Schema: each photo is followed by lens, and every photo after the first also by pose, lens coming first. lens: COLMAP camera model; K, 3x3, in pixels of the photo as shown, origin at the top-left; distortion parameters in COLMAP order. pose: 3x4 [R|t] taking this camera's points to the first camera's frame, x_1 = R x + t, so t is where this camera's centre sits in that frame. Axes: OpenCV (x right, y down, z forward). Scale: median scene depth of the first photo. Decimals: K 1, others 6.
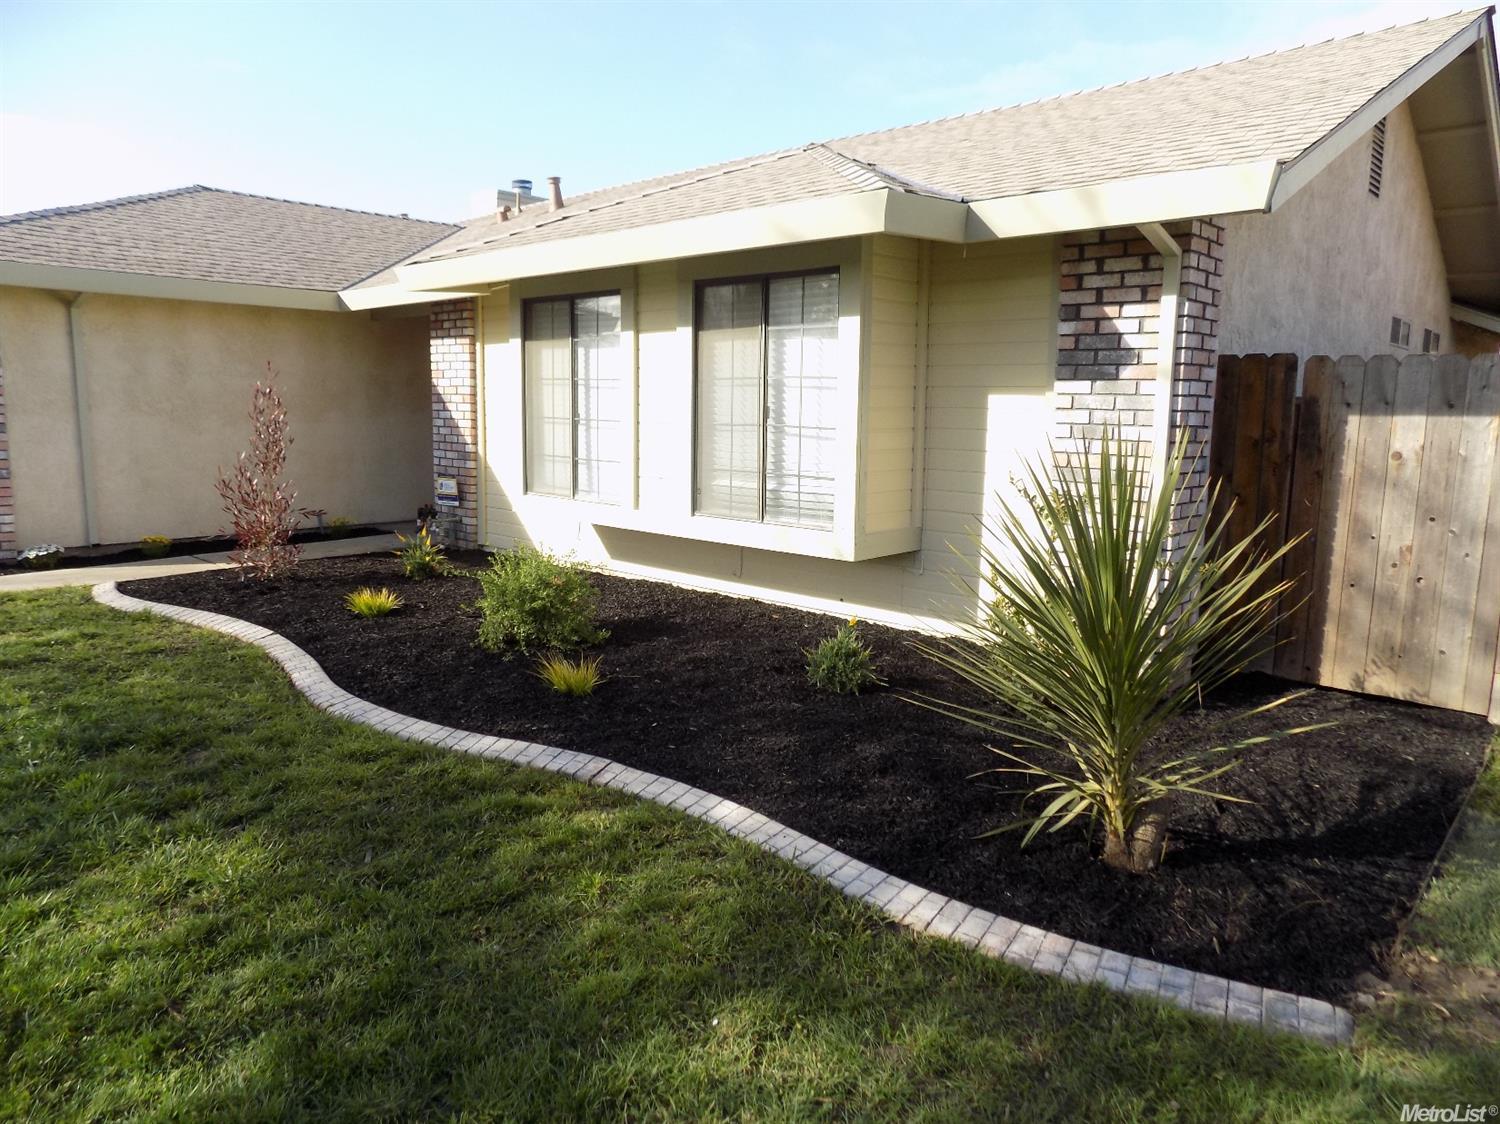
lens RADIAL K [[1011.3, 0, 748.0], [0, 1011.3, 556.2], [0, 0, 1]] dist [-0.064336, 0.056480]
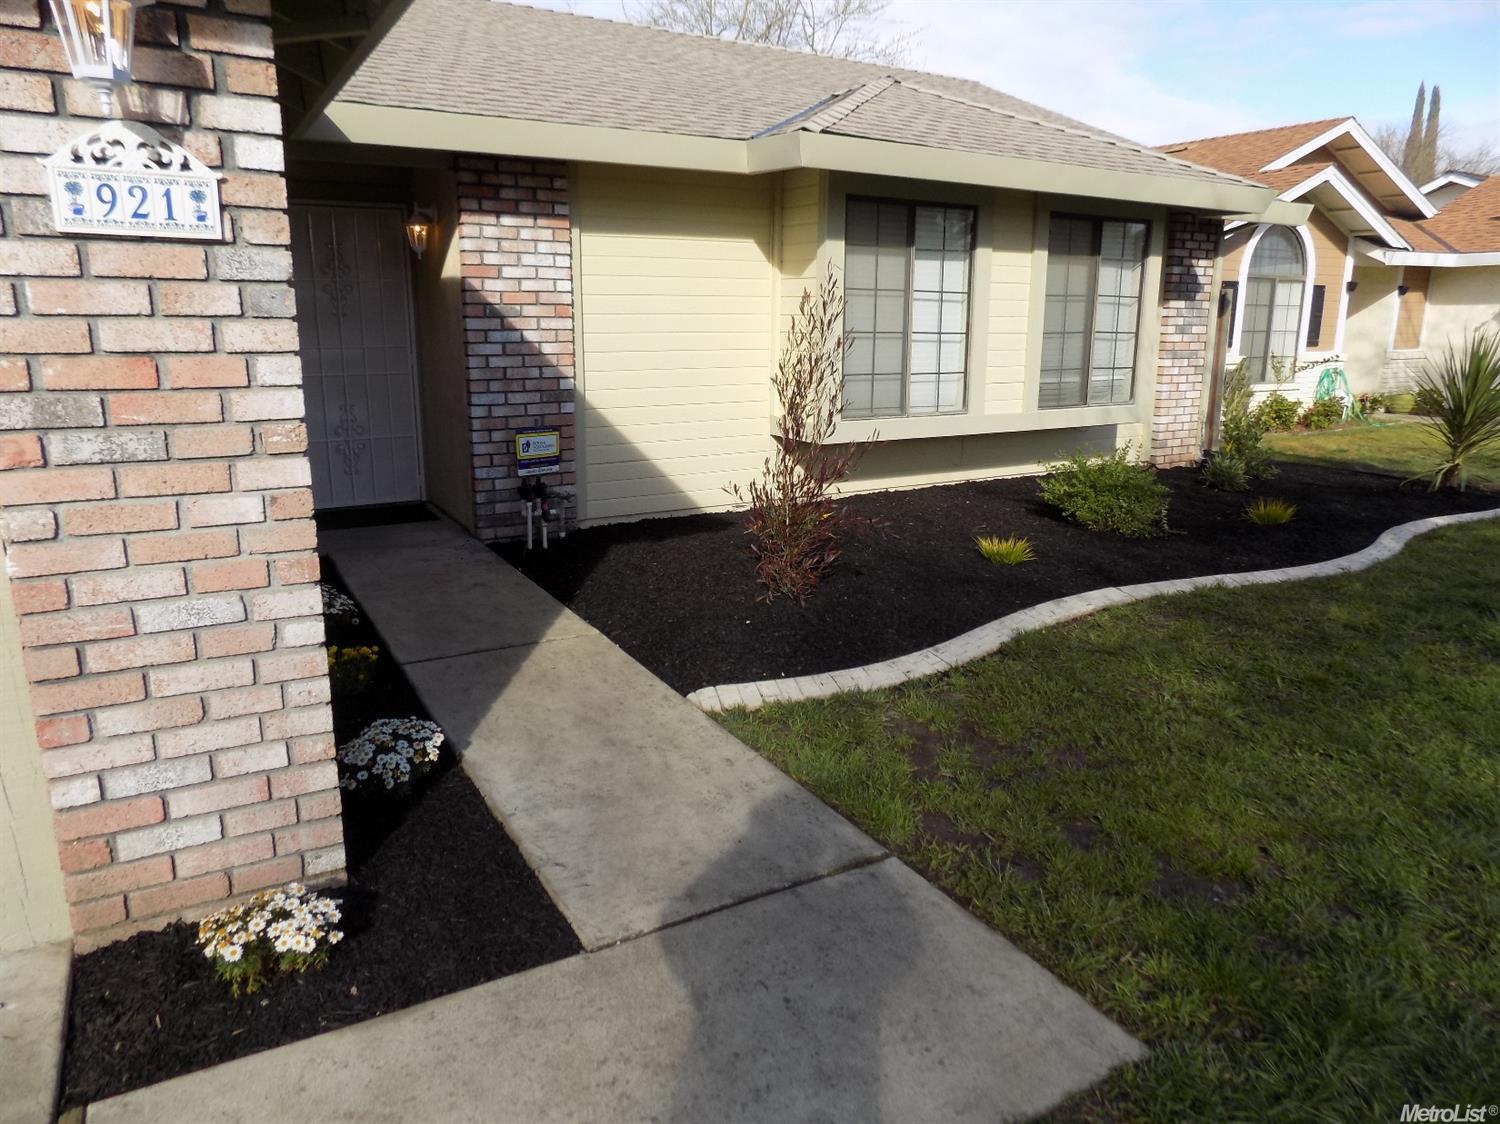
lens RADIAL K [[1011.3, 0, 756.6], [0, 1011.3, 556.0], [0, 0, 1]] dist [-0.064336, 0.056480]
pose [[0.273194, -0.240167, 0.931496, -1.311363], [0.142509, 0.967752, 0.207719, -0.170269], [-0.951344, 0.075999, 0.298610, 0.981345]]
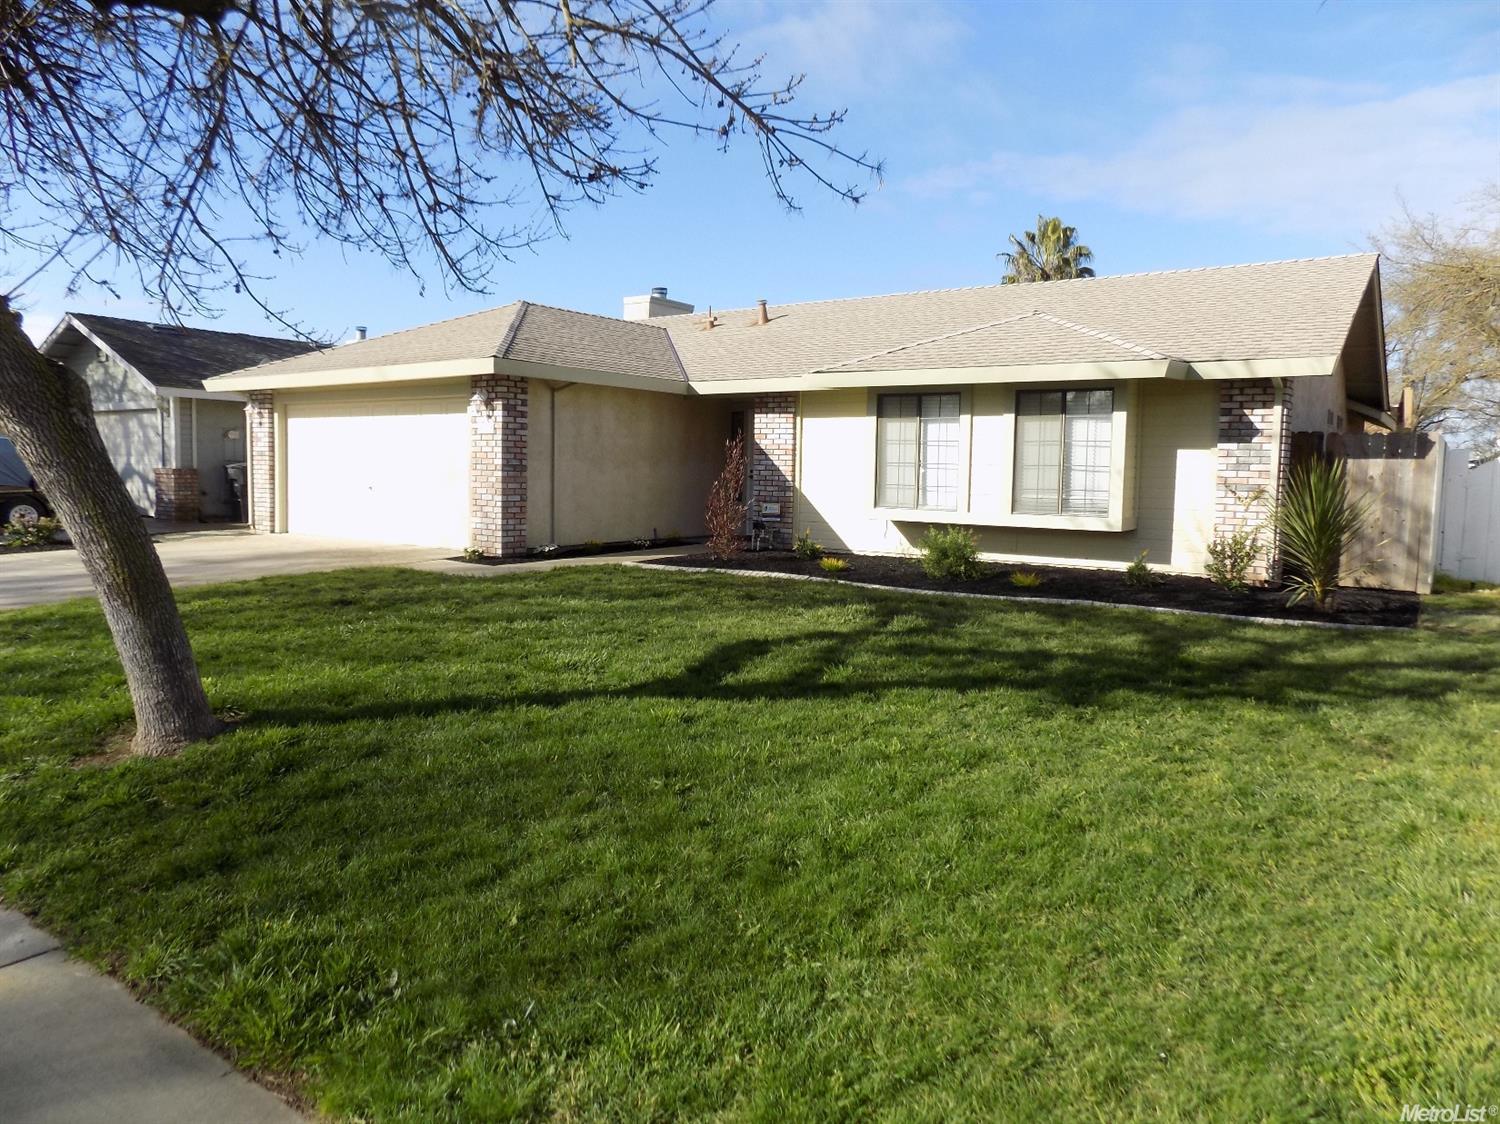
lens RADIAL K [[1011.3, 0, 751.9], [0, 1011.3, 559.8], [0, 0, 1]] dist [-0.064336, 0.056480]
pose [[0.991346, -0.009935, 0.130900, -0.780558], [0.017530, 0.998220, -0.057000, 0.143194], [-0.130101, 0.058801, 0.989756, -0.779908]]
